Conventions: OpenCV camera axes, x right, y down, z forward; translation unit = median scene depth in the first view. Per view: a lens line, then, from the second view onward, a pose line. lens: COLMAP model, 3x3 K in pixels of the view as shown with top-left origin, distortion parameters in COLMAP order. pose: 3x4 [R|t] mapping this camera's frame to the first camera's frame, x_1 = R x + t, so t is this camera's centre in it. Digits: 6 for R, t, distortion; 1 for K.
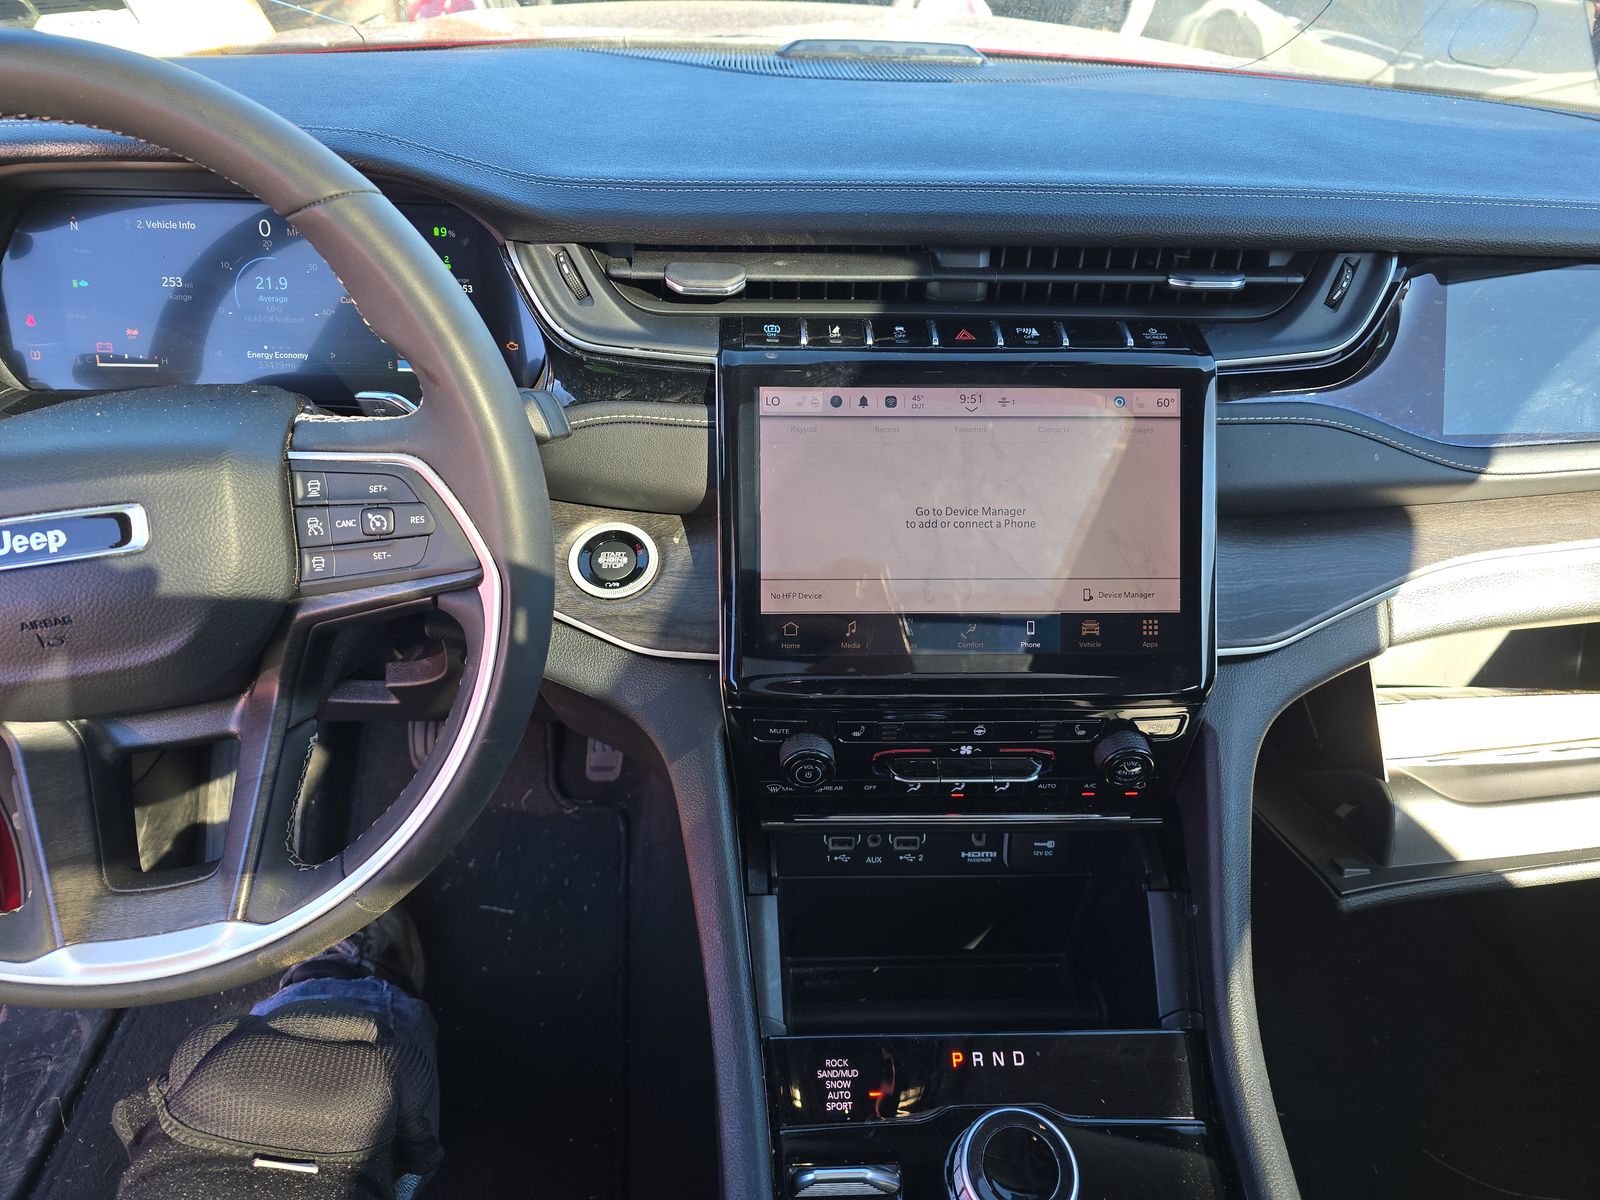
lens RADIAL K [[1062.3, 0, 800.4], [0, 1062.3, 596.3], [0, 0, 1]] dist [0.034006, -0.026508]
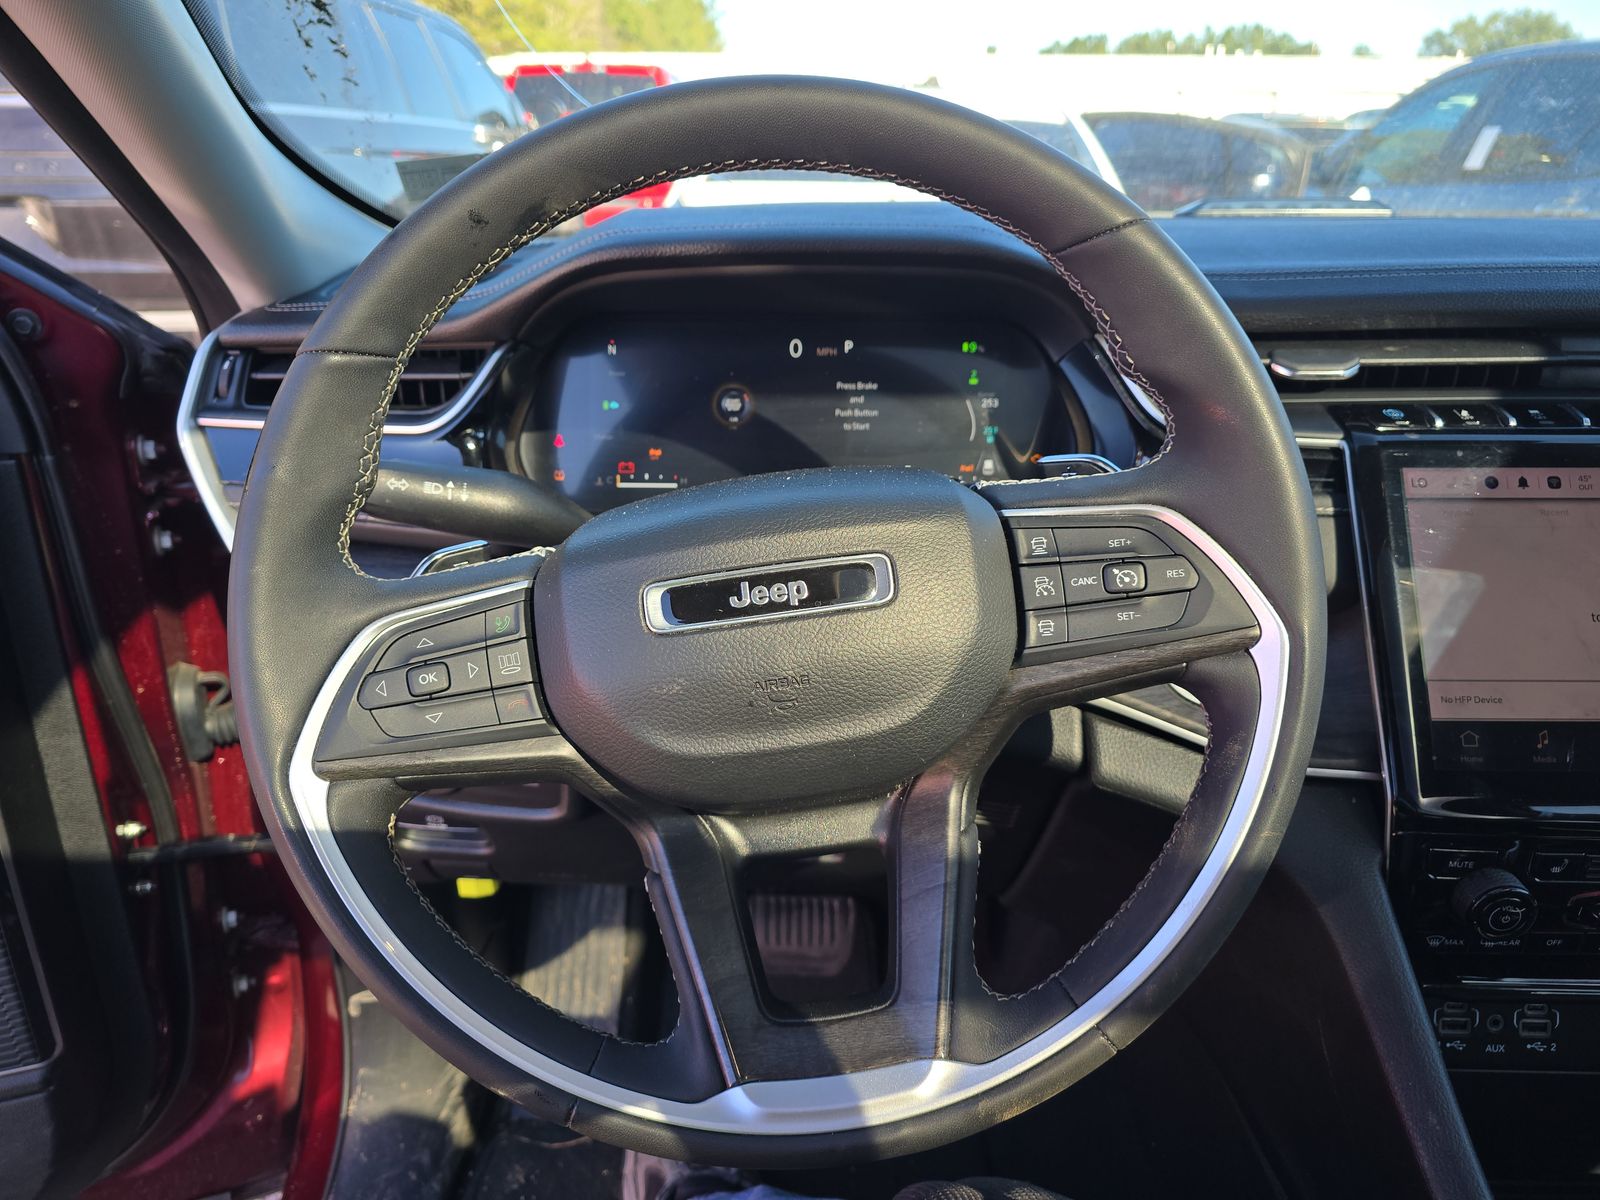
lens RADIAL K [[1062.3, 0, 798.4], [0, 1062.3, 601.4], [0, 0, 1]] dist [0.034006, -0.026508]
pose [[0.996615, -0.007364, -0.081884, -0.543869], [-0.010508, 0.976403, -0.215702, 0.131572], [0.081540, 0.215832, 0.973020, 0.108943]]
